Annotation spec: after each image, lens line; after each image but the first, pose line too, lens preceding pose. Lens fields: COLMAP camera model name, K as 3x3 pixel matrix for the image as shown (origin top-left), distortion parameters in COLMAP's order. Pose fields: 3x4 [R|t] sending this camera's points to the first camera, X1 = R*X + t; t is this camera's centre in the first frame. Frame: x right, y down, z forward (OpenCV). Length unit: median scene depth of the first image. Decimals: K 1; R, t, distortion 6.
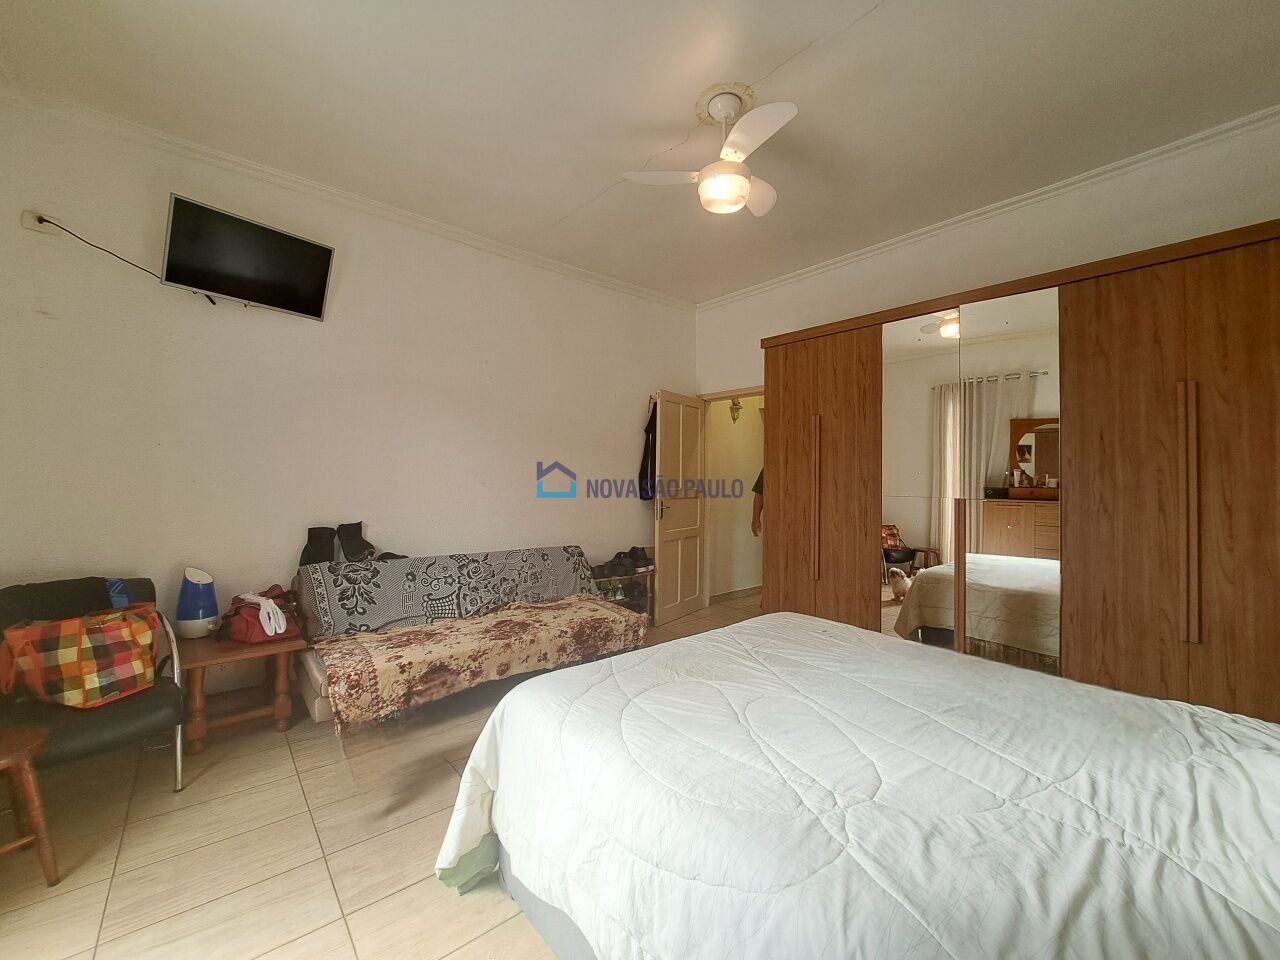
lens RADIAL K [[507.6, 0, 635.1], [0, 507.6, 473.9], [0, 0, 1]] dist [-0.013117, -0.000064]
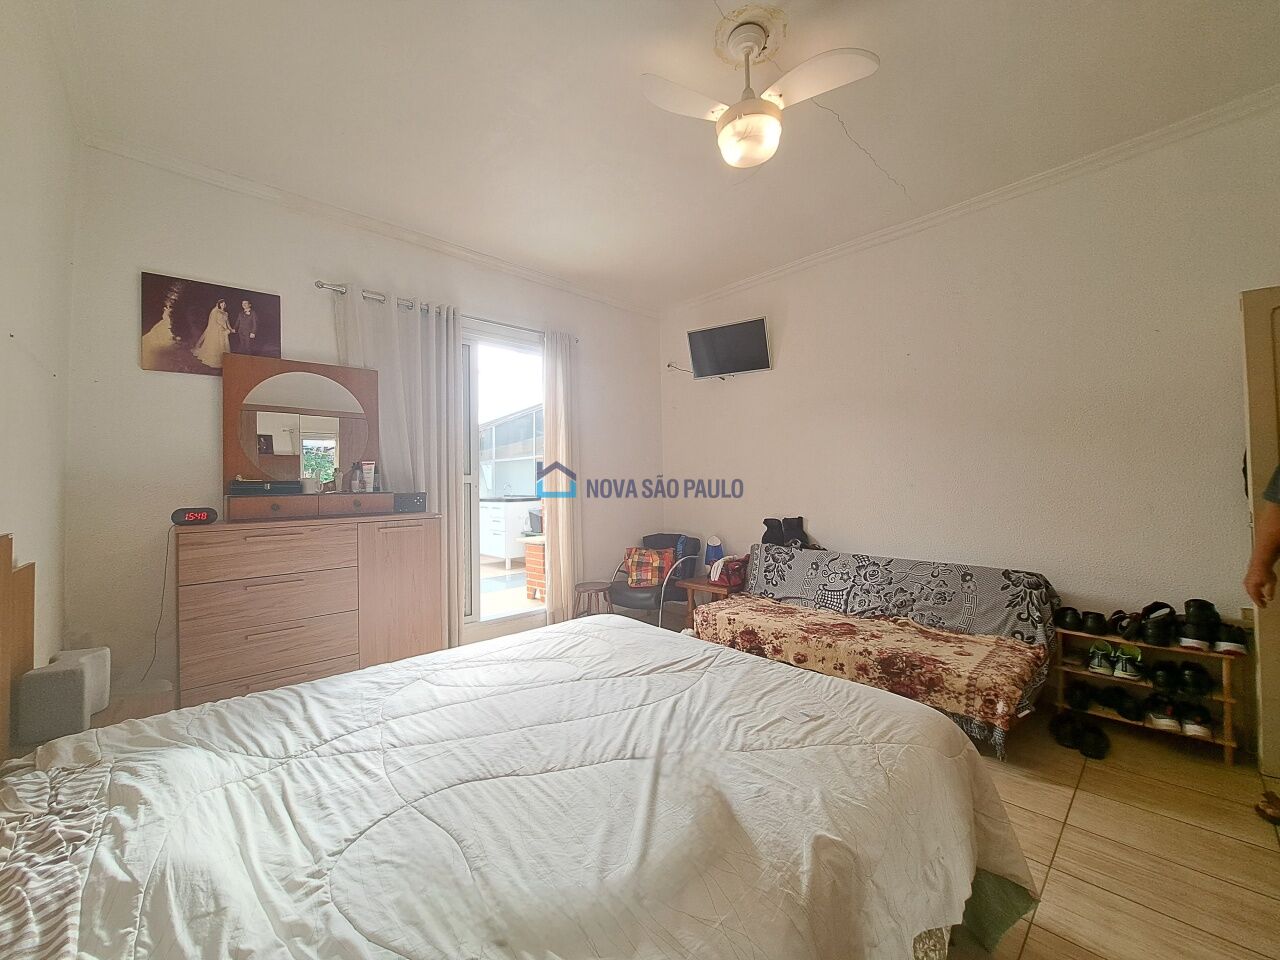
lens RADIAL K [[507.6, 0, 636.0], [0, 507.6, 477.5], [0, 0, 1]] dist [-0.013117, -0.000064]
pose [[0.034468, -0.027580, -0.999025, 0.747710], [0.023826, 0.999358, -0.026767, 0.021102], [0.999122, -0.022880, 0.035103, 0.576414]]
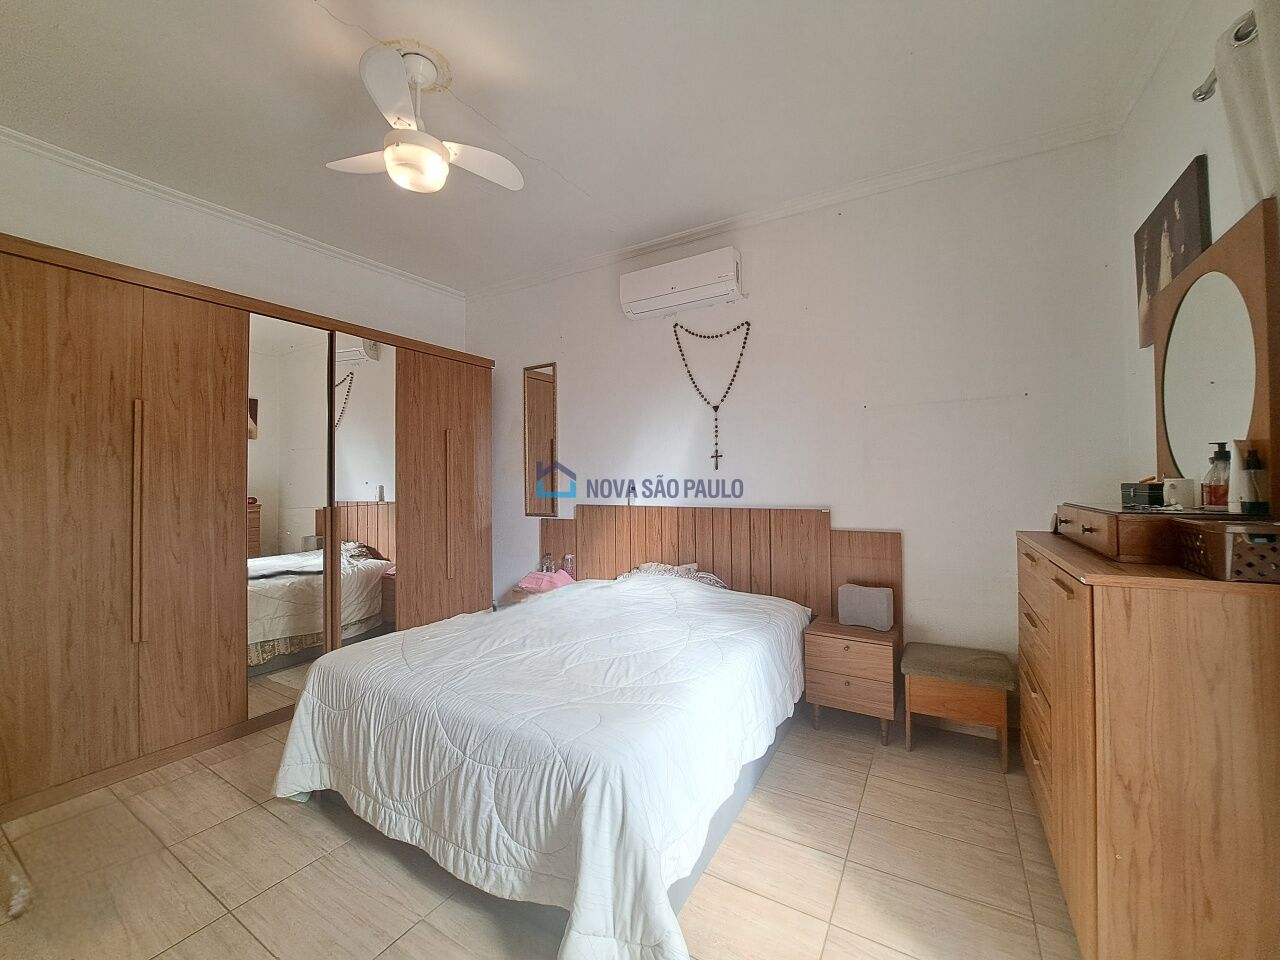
lens RADIAL K [[507.6, 0, 640.6], [0, 507.6, 478.3], [0, 0, 1]] dist [-0.013117, -0.000064]
pose [[-0.312335, -0.017885, 0.949804, -0.600586], [-0.012459, 0.999814, 0.014729, -0.036250], [-0.949890, -0.007234, -0.312500, 0.690539]]
